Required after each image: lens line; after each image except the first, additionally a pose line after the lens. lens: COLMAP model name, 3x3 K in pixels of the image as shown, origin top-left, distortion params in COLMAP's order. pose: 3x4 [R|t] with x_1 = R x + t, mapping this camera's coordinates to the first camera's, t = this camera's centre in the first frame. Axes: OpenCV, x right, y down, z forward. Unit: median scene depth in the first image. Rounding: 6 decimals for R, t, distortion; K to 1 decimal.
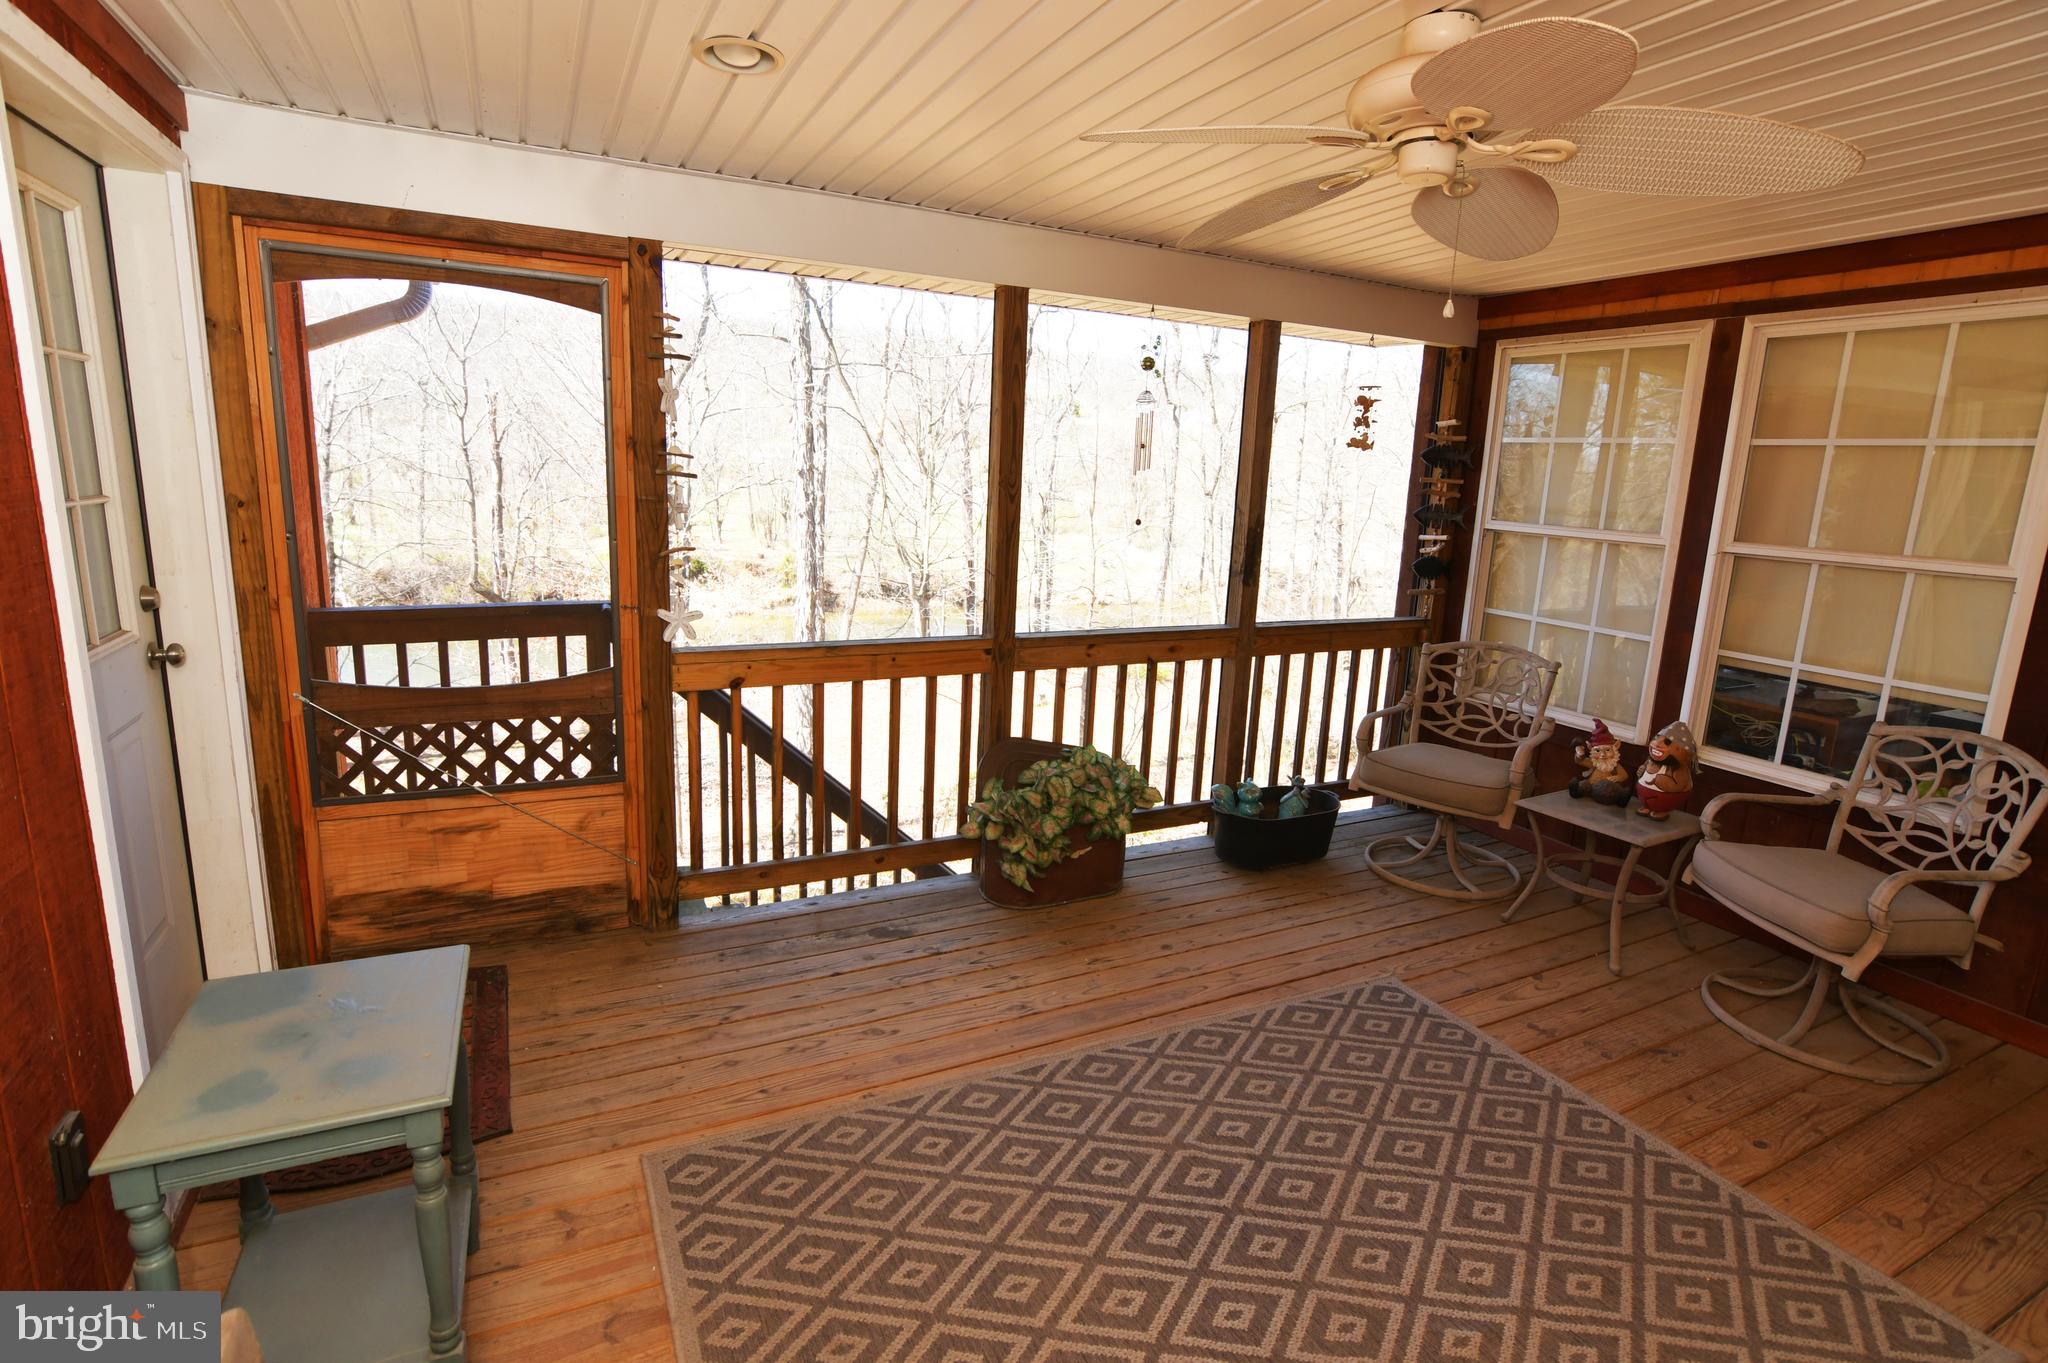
lens RADIAL K [[996.7, 0, 1031.7], [0, 996.7, 672.2], [0, 0, 1]] dist [-0.029108, 0.009367]
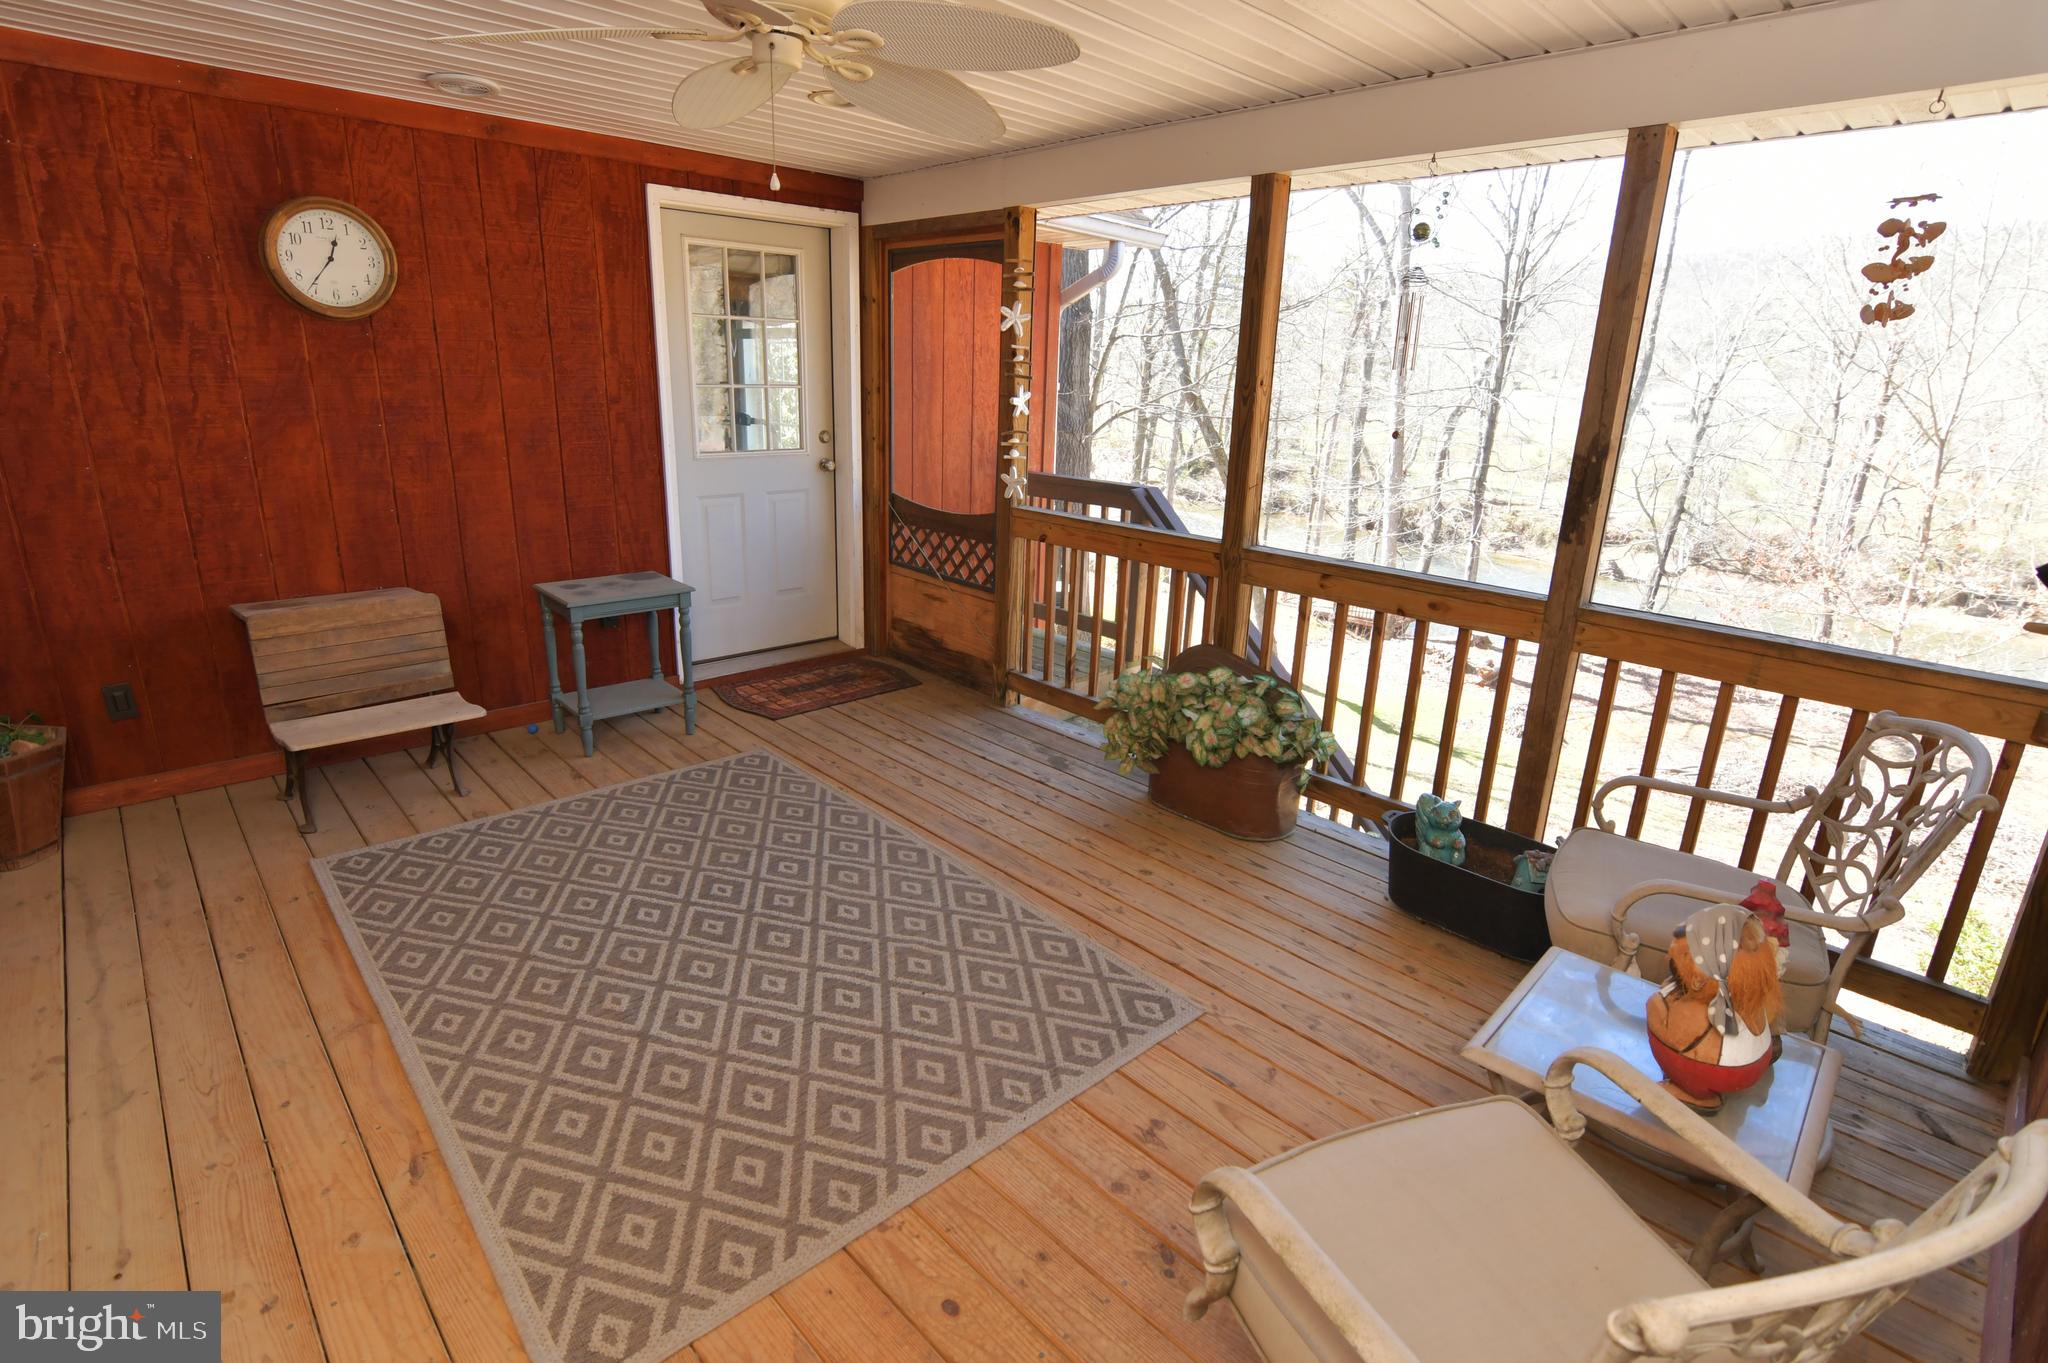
lens RADIAL K [[996.7, 0, 1023.1], [0, 996.7, 679.0], [0, 0, 1]] dist [-0.029108, 0.009367]
pose [[0.281957, 0.253109, -0.925438, 0.968752], [-0.212460, 0.957098, 0.197037, -0.066100], [0.935607, 0.141062, 0.323636, 0.572271]]
